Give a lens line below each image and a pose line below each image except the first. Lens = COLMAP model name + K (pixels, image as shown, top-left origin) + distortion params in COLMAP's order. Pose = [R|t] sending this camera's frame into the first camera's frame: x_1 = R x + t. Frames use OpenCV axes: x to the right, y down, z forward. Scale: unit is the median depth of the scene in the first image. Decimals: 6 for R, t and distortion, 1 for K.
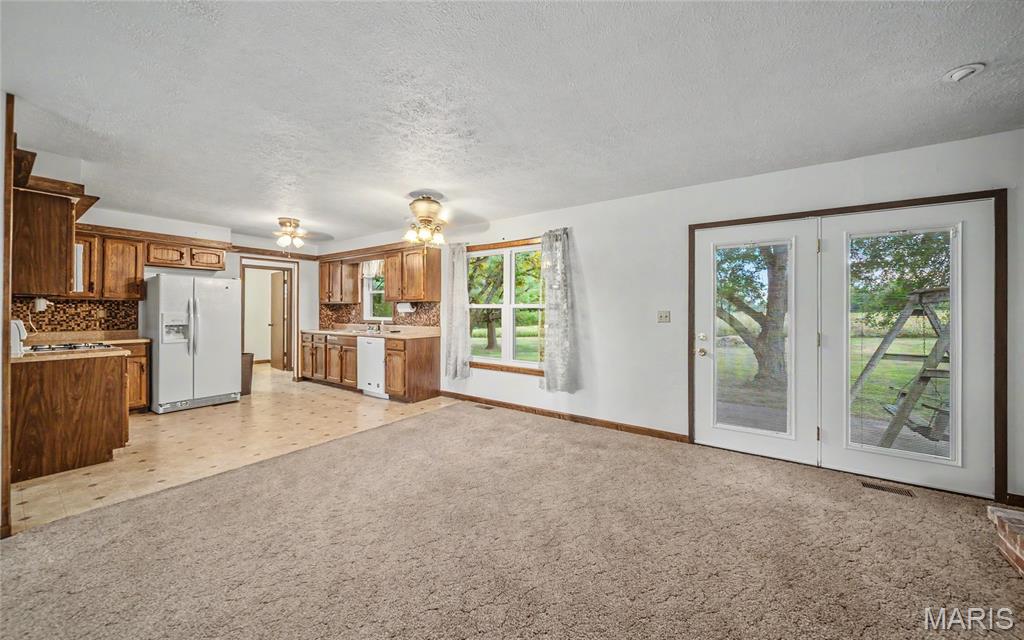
lens RADIAL K [[373.8, 0, 510.2], [0, 373.8, 304.0], [0, 0, 1]] dist [-0.000692, -0.000094]
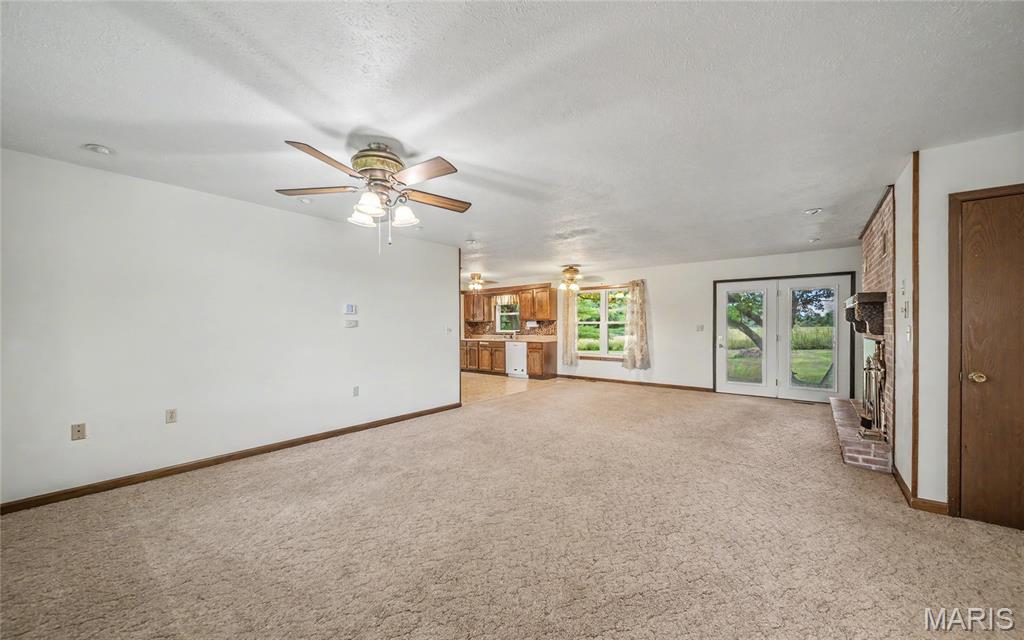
lens RADIAL K [[370.3, 0, 503.1], [0, 370.3, 324.5], [0, 0, 1]] dist [-0.000782, -0.000059]
pose [[0.997269, -0.005553, -0.073644, -0.323053], [0.006449, 0.999908, 0.011926, -0.009030], [0.073571, -0.012369, 0.997213, -0.688783]]
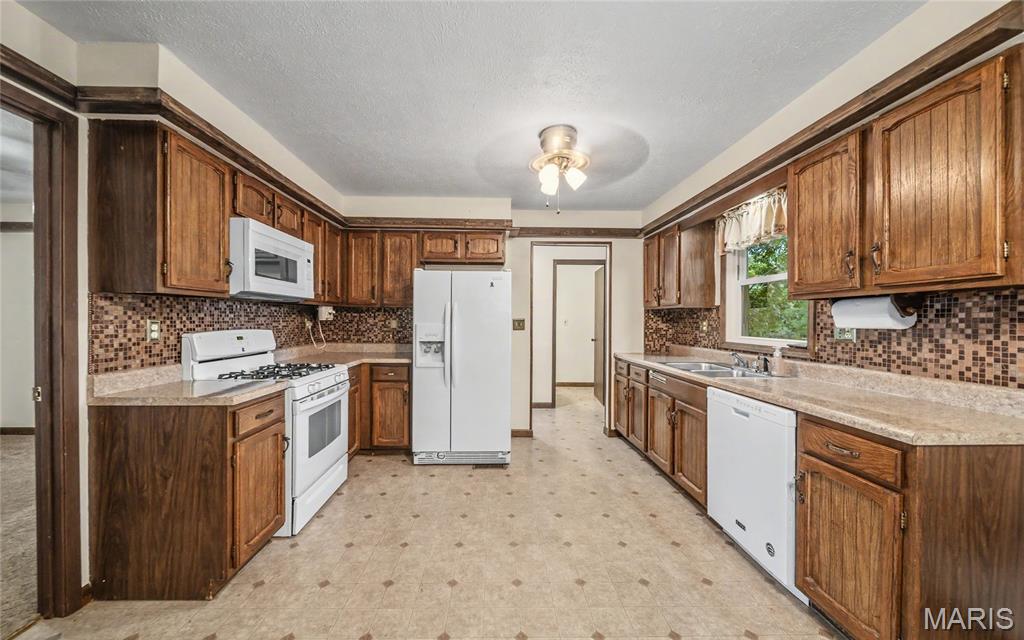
lens RADIAL K [[370.3, 0, 503.1], [0, 370.3, 324.5], [0, 0, 1]] dist [-0.000782, -0.000059]
pose [[0.604240, 0.012962, -0.796697, -0.242320], [0.008305, 0.999711, 0.022563, 0.009525], [0.796759, -0.020250, 0.603957, 0.629690]]
